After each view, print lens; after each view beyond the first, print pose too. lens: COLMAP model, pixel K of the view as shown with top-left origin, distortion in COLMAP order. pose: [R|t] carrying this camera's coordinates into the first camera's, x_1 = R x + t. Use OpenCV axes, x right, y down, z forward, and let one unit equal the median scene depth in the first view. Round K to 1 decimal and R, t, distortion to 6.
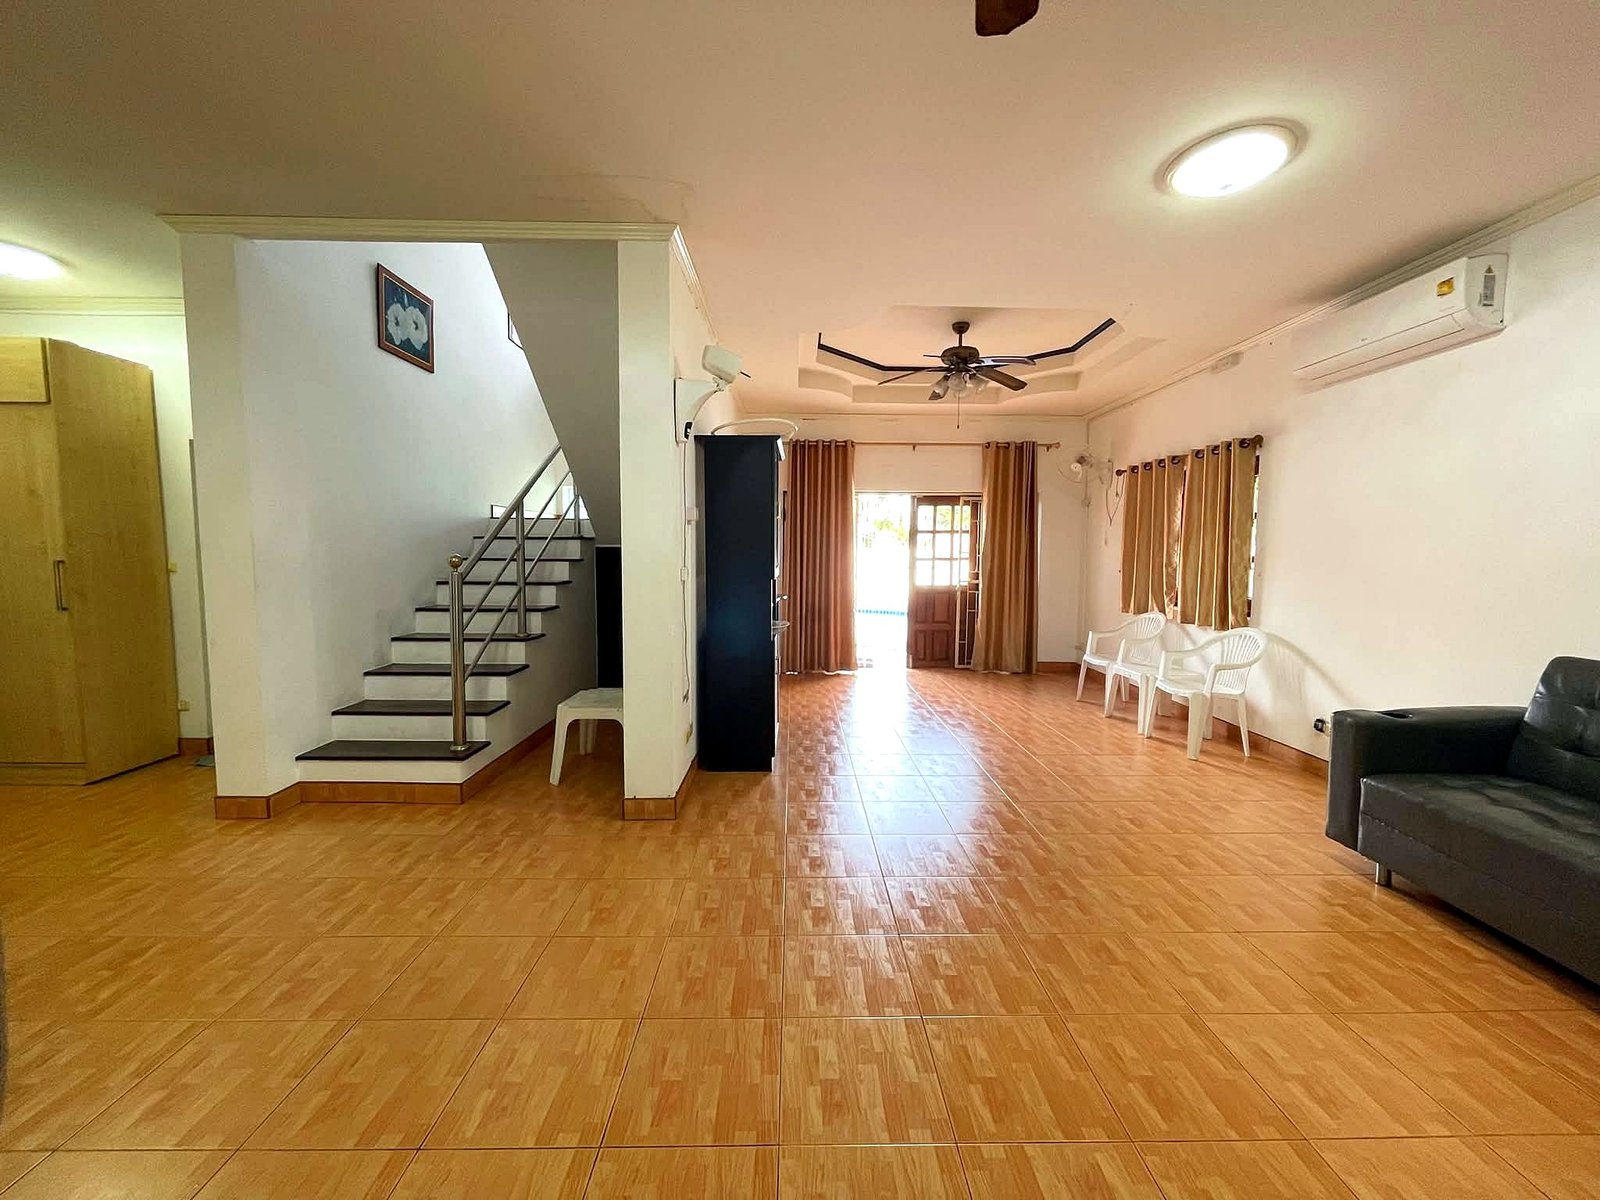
lens RADIAL K [[651.8, 0, 800.9], [0, 651.8, 599.3], [0, 0, 1]] dist [0.004241, 0.000326]
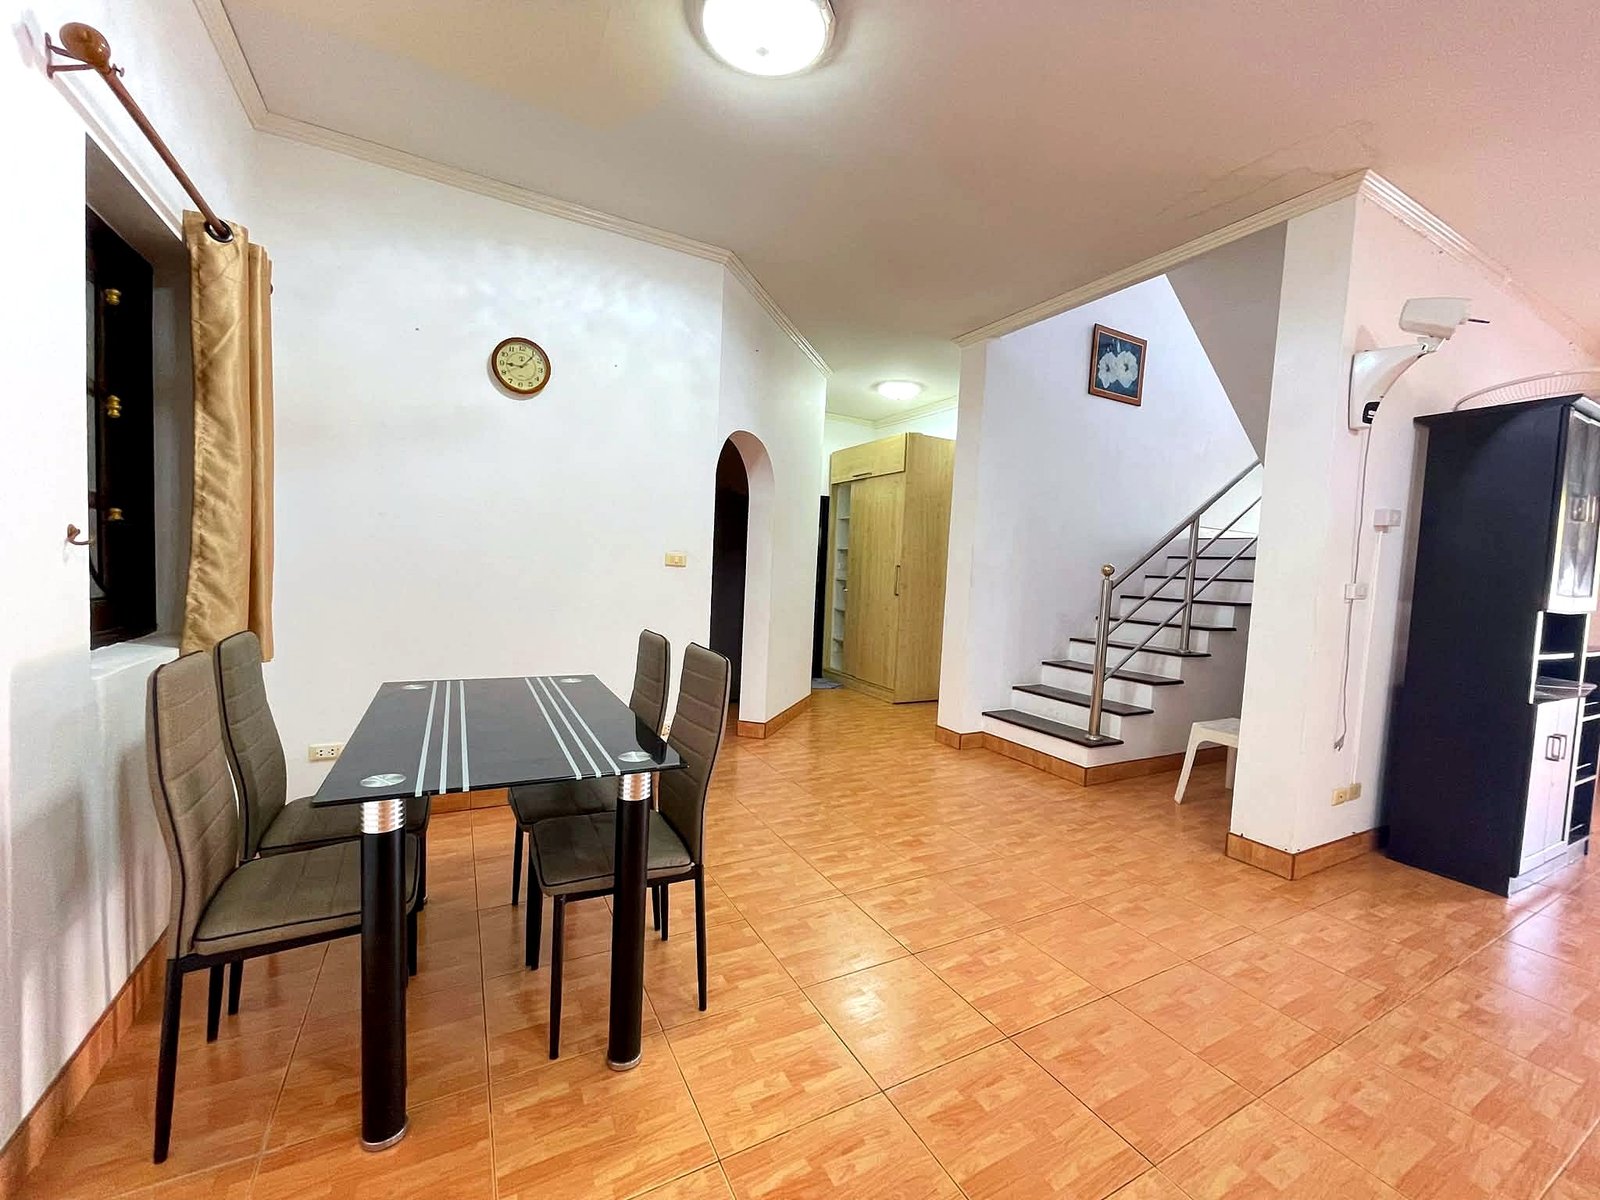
lens RADIAL K [[651.8, 0, 806.7], [0, 651.8, 603.0], [0, 0, 1]] dist [0.004241, 0.000326]
pose [[0.471910, 0.065290, -0.879226, 0.209889], [-0.110625, 0.993758, 0.014419, 0.036936], [0.874679, 0.090460, 0.476187, 0.024221]]
